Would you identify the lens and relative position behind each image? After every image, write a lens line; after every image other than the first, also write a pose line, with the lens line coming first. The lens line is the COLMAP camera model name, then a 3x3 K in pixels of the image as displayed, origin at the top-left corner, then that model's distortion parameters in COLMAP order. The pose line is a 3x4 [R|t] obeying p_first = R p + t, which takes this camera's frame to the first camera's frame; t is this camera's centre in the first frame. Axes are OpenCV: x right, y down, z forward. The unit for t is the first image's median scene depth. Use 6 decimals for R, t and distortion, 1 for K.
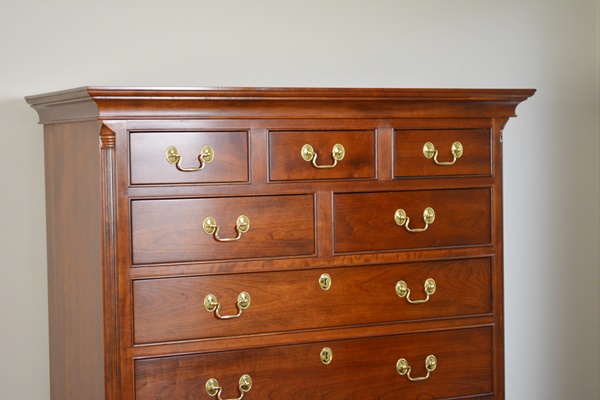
lens RADIAL K [[1199.7, 0, 300.4], [0, 1199.7, 203.4], [0, 0, 1]] dist [0.017821, 0.000000]
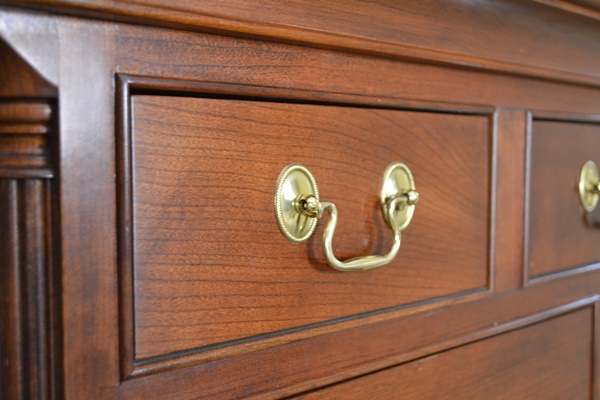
lens RADIAL K [[806.9, 0, 302.5], [0, 806.9, 200.5], [0, 0, 1]] dist [-0.063109, 0.000000]
pose [[0.940477, -0.003427, 0.339840, -0.148037], [0.002296, 0.999990, 0.003732, -0.039383], [-0.339849, -0.002729, 0.940476, 0.808970]]
